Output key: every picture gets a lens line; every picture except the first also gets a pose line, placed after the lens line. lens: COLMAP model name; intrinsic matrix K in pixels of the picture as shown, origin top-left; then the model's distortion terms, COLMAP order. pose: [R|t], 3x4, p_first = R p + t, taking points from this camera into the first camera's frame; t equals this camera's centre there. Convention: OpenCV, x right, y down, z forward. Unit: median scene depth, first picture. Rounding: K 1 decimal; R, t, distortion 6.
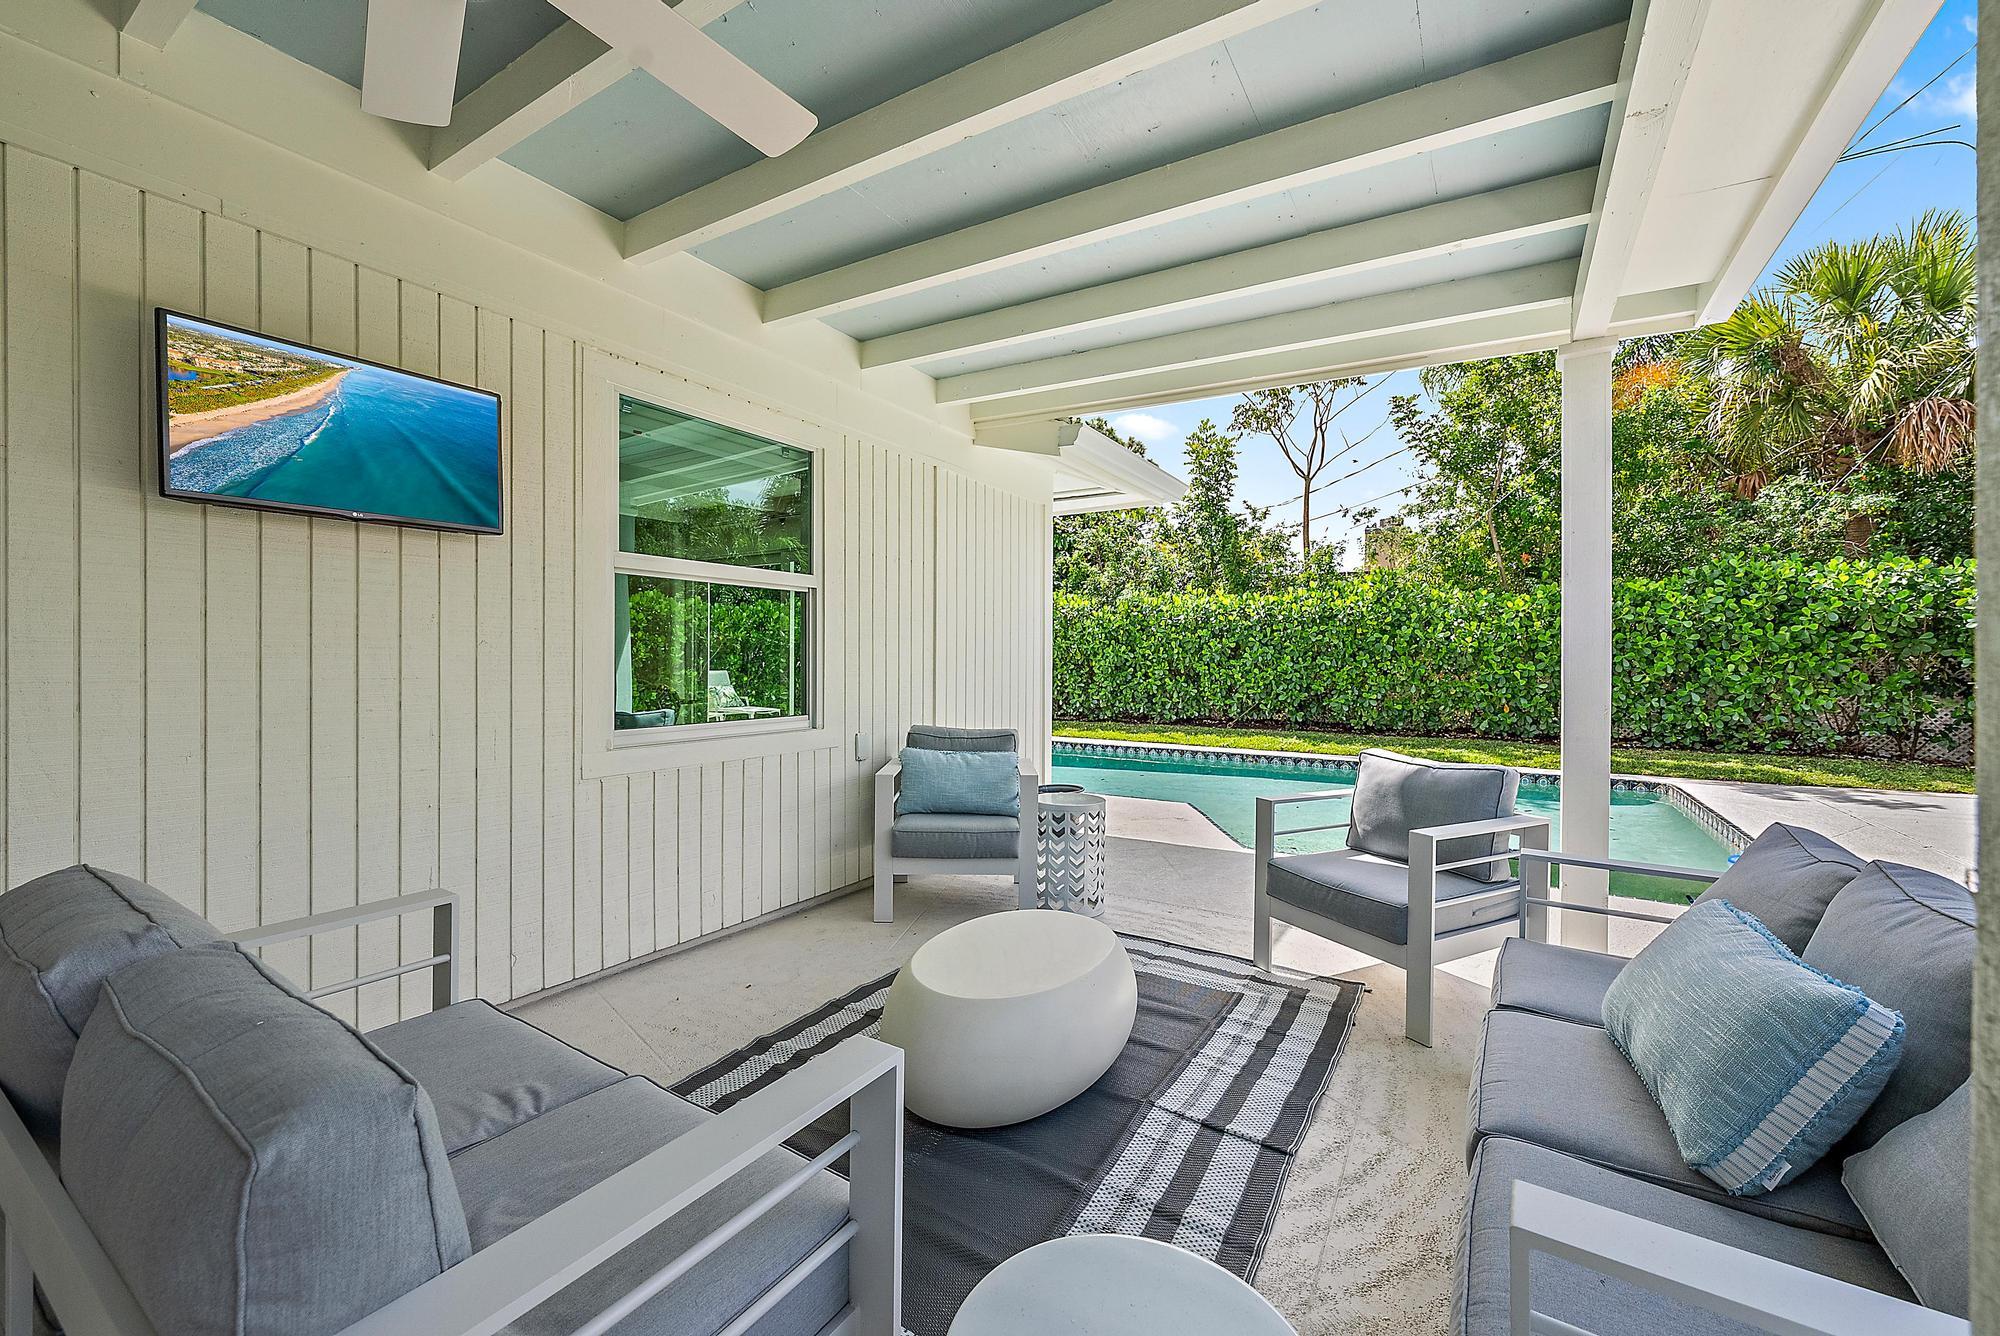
lens RADIAL K [[771.8, 0, 1007.1], [0, 771.8, 670.3], [0, 0, 1]] dist [0.001129, 0.000212]
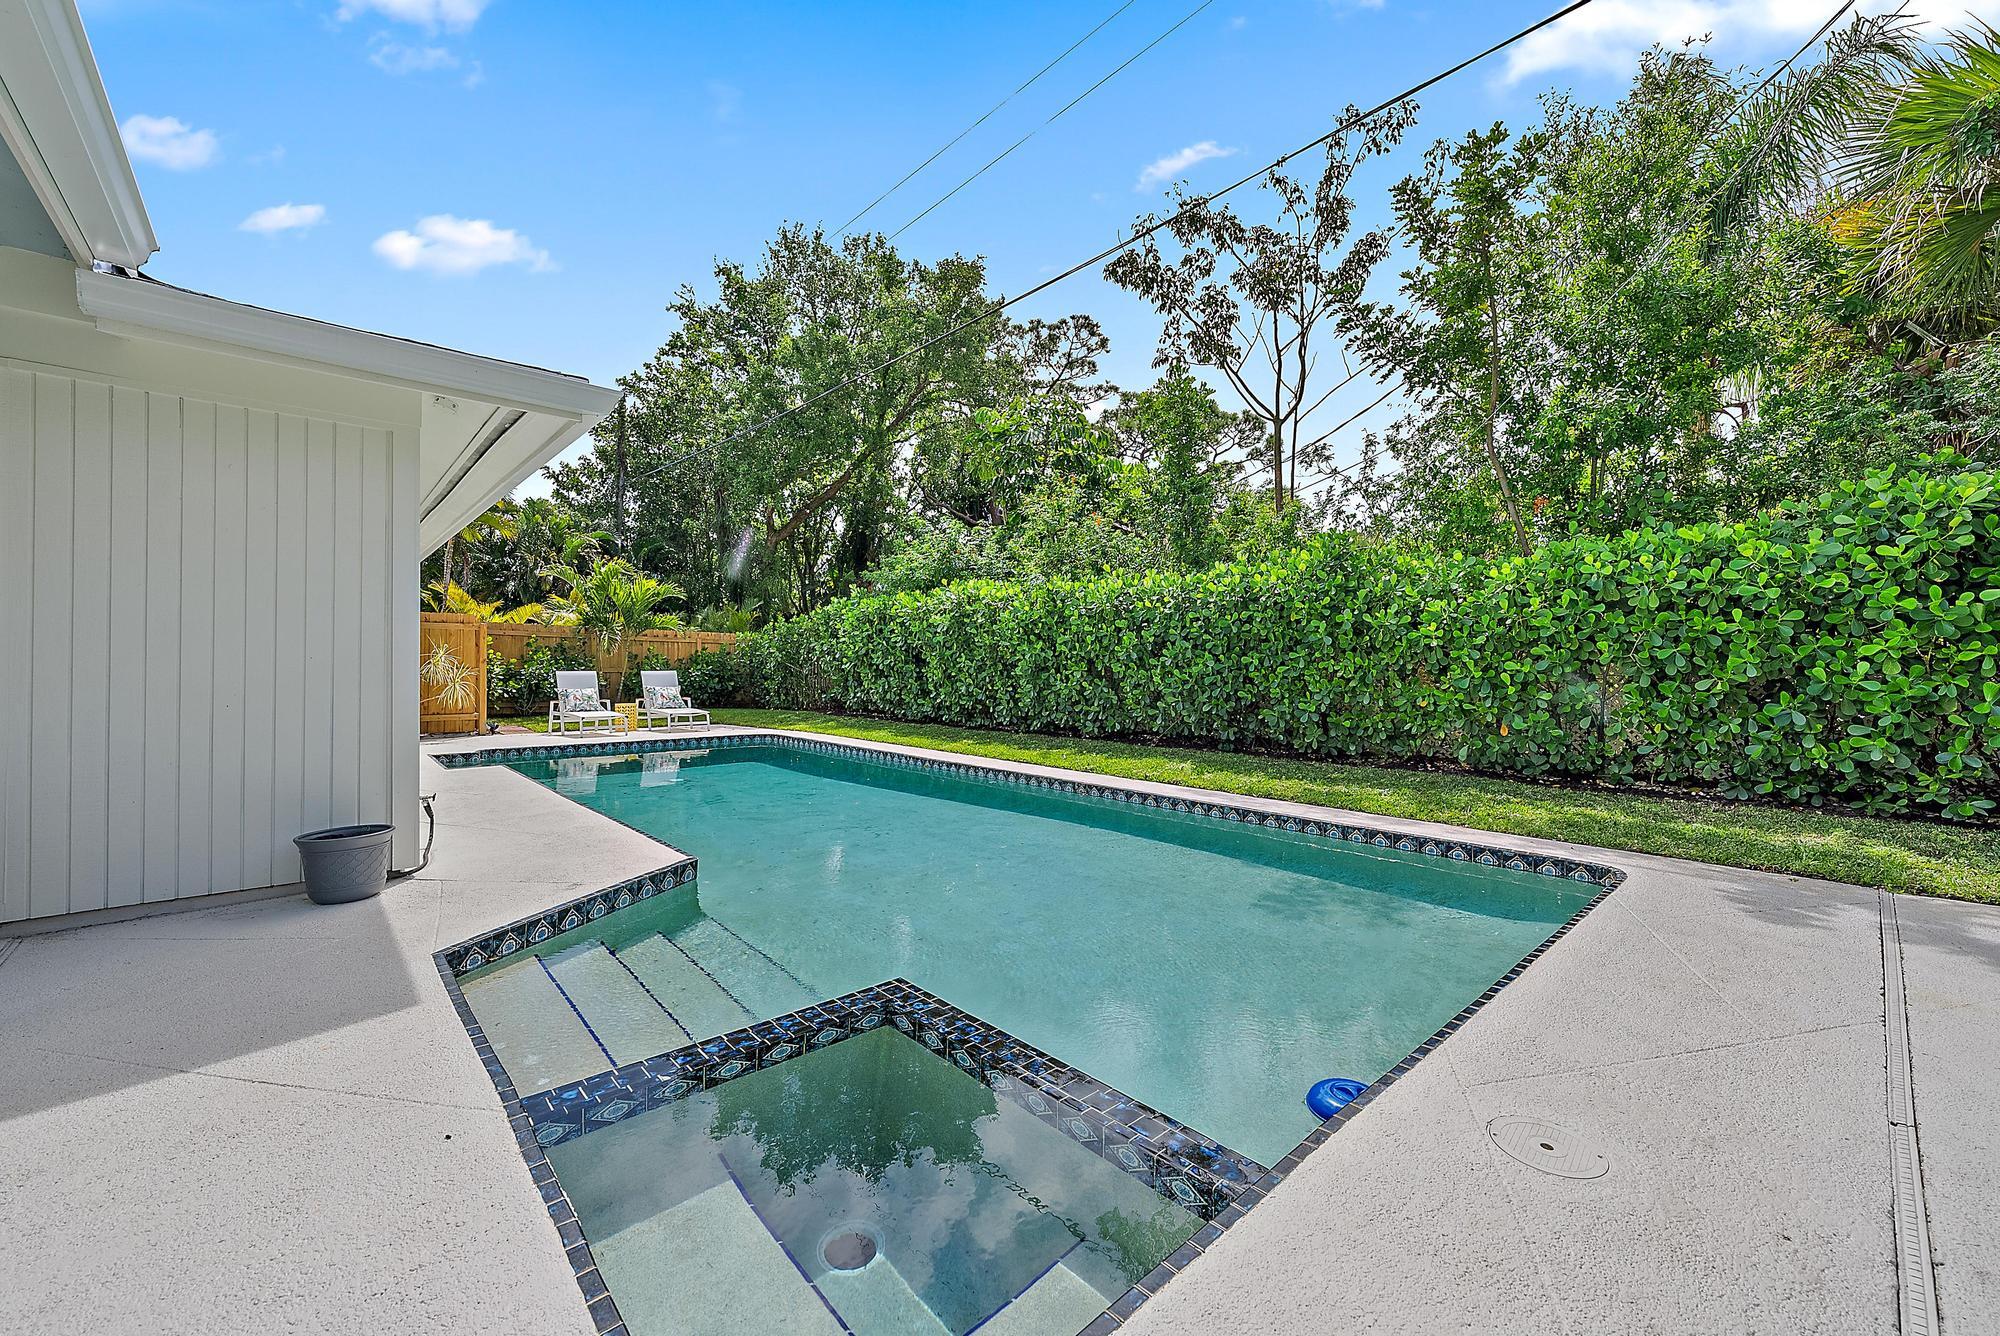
lens RADIAL K [[771.8, 0, 1001.0], [0, 771.8, 665.1], [0, 0, 1]] dist [0.001129, 0.000212]
pose [[0.962863, 0.000489, -0.269989, 0.445566], [-0.003621, 0.999932, -0.011102, 0.003130], [0.269966, 0.011667, 0.962799, 0.260417]]
